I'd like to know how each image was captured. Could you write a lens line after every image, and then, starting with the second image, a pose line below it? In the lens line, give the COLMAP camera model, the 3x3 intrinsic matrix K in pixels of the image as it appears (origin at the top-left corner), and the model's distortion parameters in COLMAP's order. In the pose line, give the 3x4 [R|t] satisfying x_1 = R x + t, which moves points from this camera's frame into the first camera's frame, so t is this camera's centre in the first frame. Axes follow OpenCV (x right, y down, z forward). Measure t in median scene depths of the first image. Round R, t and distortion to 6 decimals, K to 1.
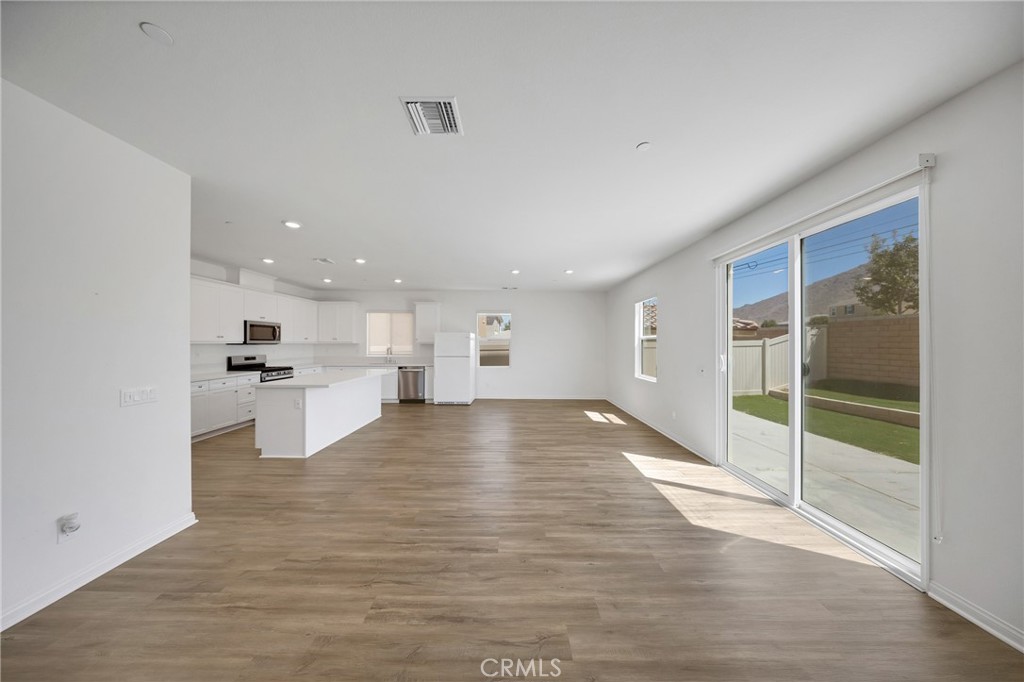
lens RADIAL K [[307.4, 0, 513.5], [0, 307.4, 343.0], [0, 0, 1]] dist [0.012007, -0.005173]
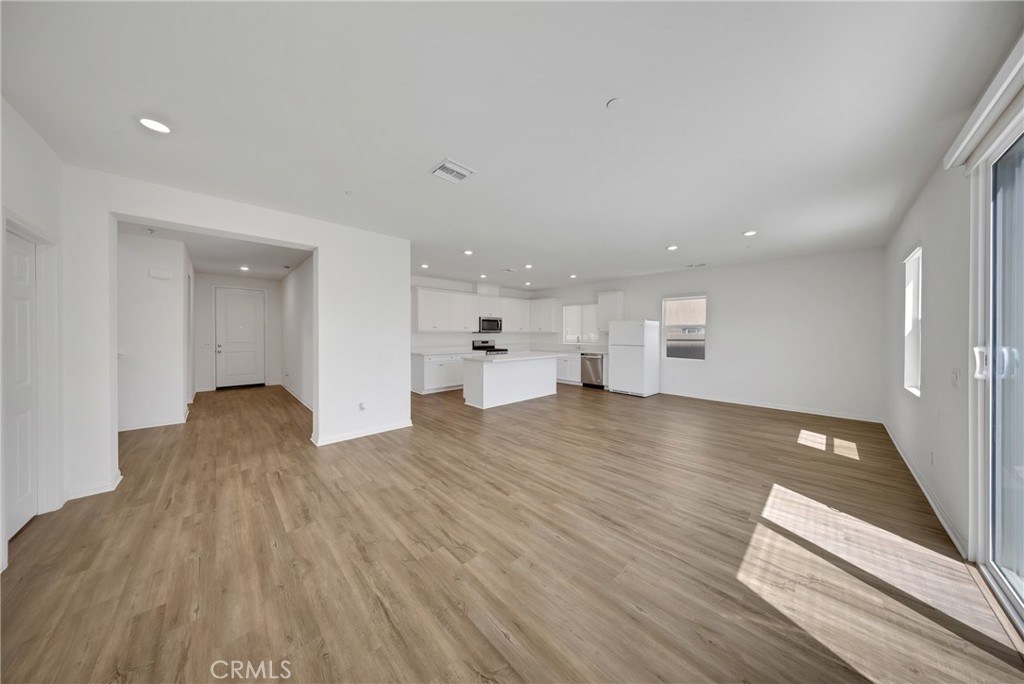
lens RADIAL K [[307.4, 0, 513.5], [0, 307.4, 344.0], [0, 0, 1]] dist [0.012007, -0.005173]
pose [[0.697229, 0.023675, -0.716457, 0.328871], [-0.002707, 0.999534, 0.030394, 0.013581], [0.716843, -0.019252, 0.696968, 0.068273]]
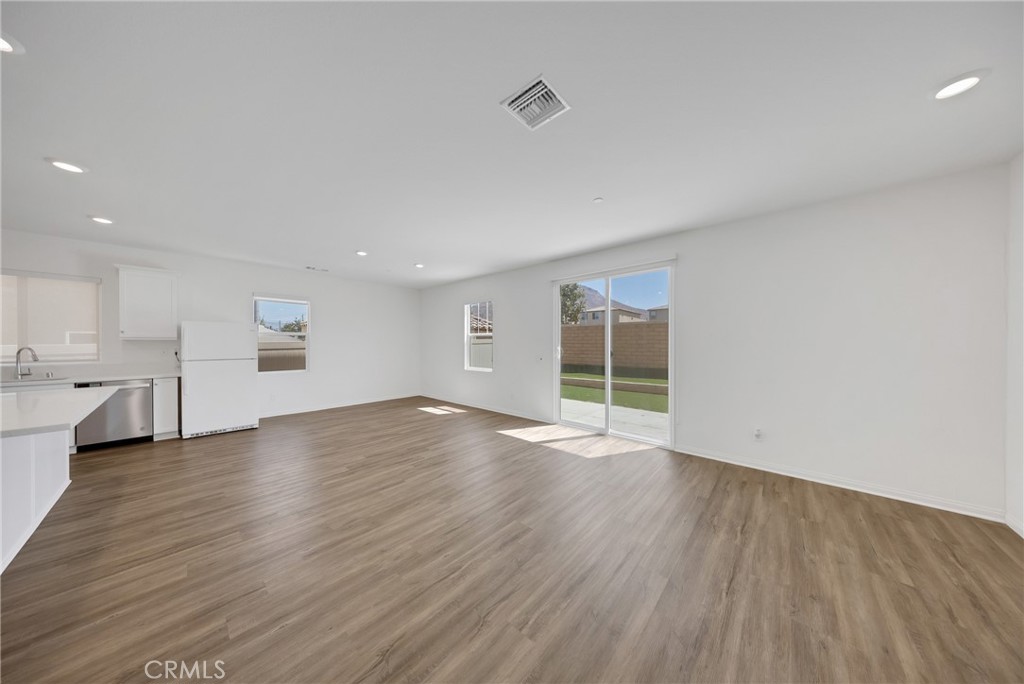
lens RADIAL K [[302.3, 0, 516.1], [0, 302.3, 342.8], [0, 0, 1]] dist [0.000341, -0.000018]
pose [[0.660878, -0.002772, 0.750488, -0.349484], [0.000965, 0.999995, 0.002844, 0.008968], [-0.750493, -0.001156, 0.660878, 0.136161]]
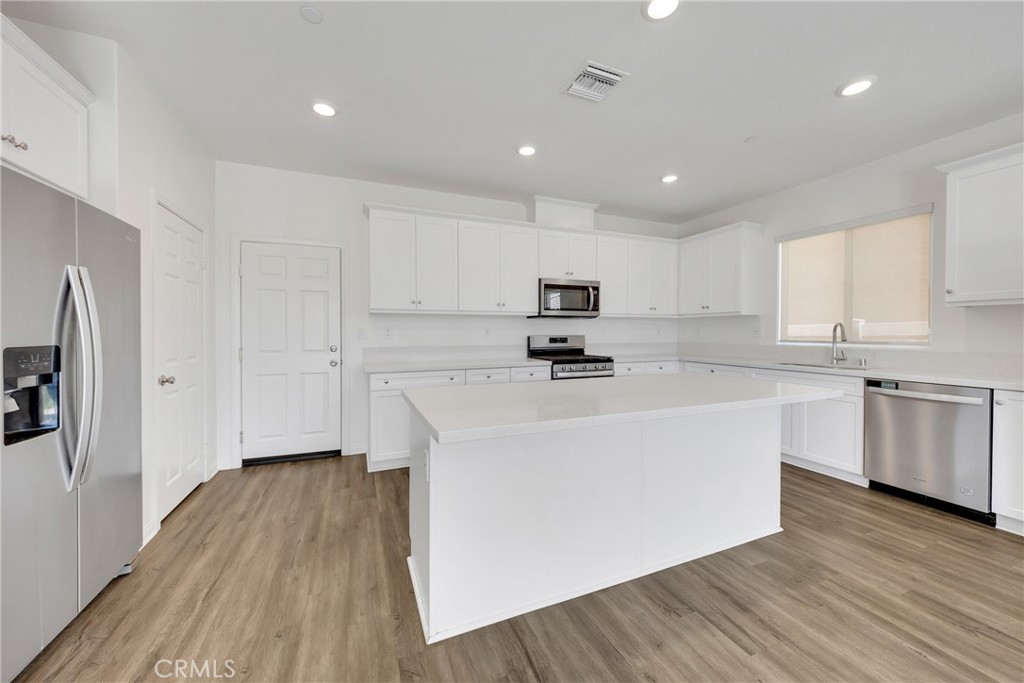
lens RADIAL K [[378.2, 0, 497.3], [0, 378.2, 334.6], [0, 0, 1]] dist [0.000524, 0.000029]
pose [[0.358814, 0.006683, -0.933385, -0.183323], [0.000687, 0.999972, 0.007424, 0.034923], [0.933409, -0.003305, 0.358799, 0.644225]]
